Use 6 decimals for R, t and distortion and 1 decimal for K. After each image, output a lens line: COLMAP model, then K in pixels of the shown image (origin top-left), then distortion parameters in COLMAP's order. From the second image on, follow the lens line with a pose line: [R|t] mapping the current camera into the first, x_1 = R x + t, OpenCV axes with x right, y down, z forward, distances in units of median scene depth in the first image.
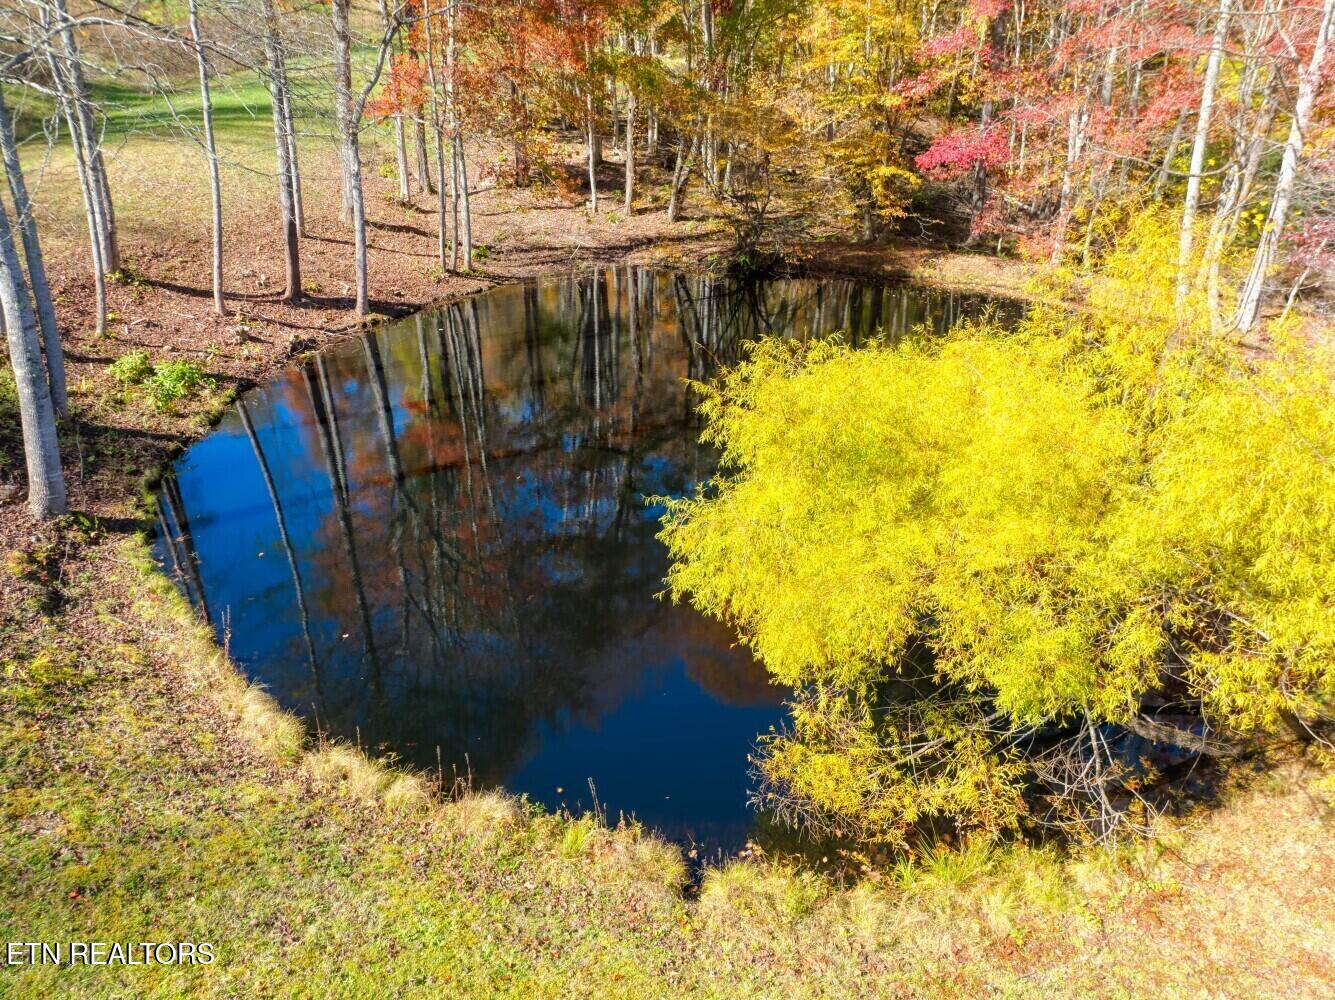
lens RADIAL K [[940.6, 0, 666.1], [0, 940.6, 496.0], [0, 0, 1]] dist [-0.040561, 0.007452]
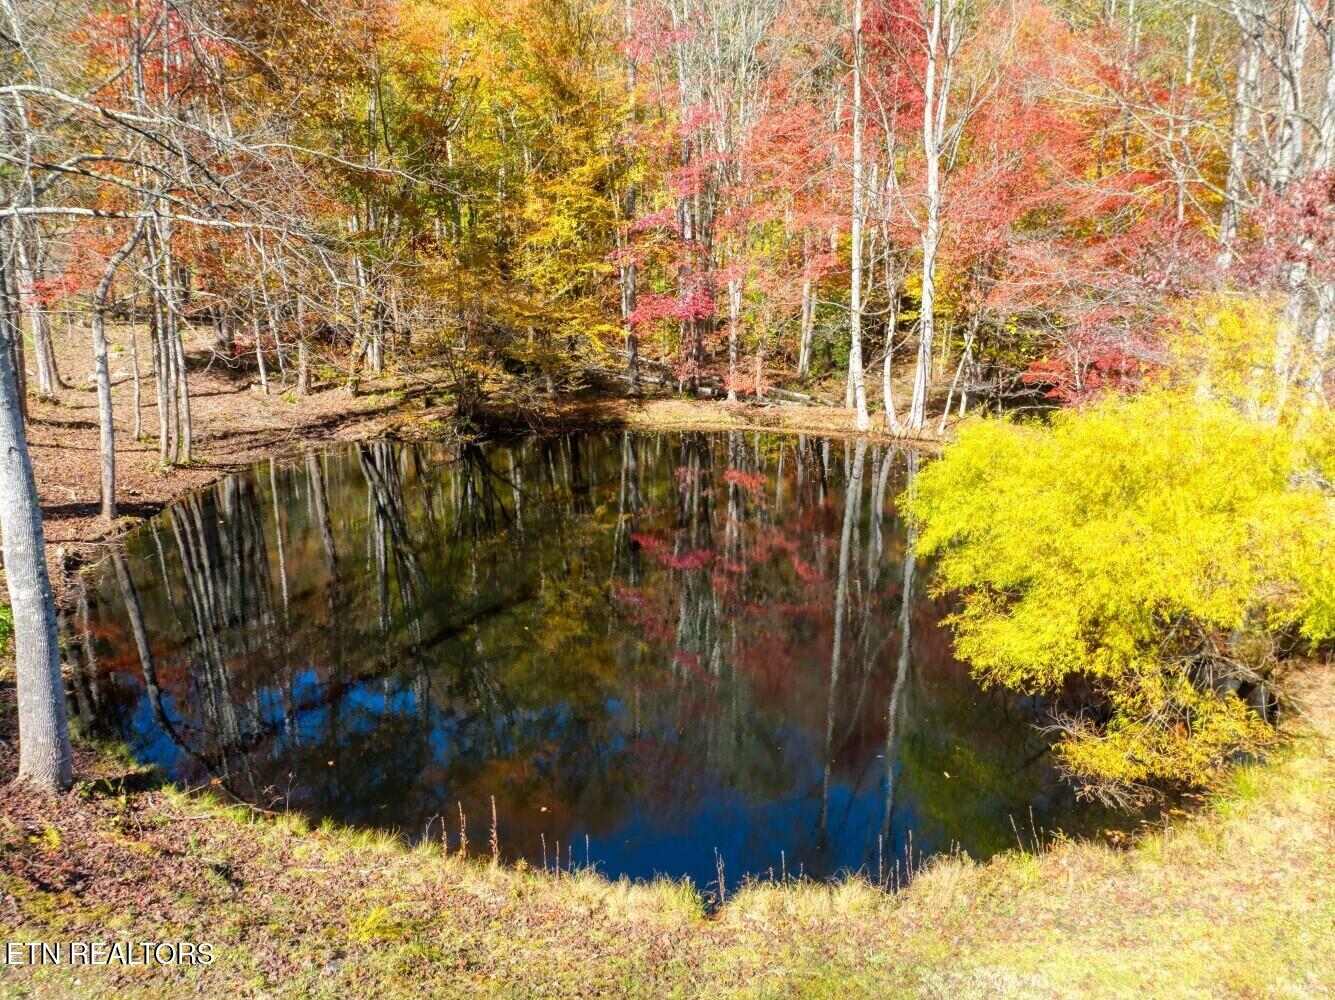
lens RADIAL K [[940.6, 0, 666.1], [0, 940.6, 496.0], [0, 0, 1]] dist [-0.040561, 0.007452]
pose [[0.864909, -0.131354, 0.484436, -0.266033], [0.217179, 0.968061, -0.125262, -0.002697], [-0.452510, 0.213549, 0.865812, 0.049200]]
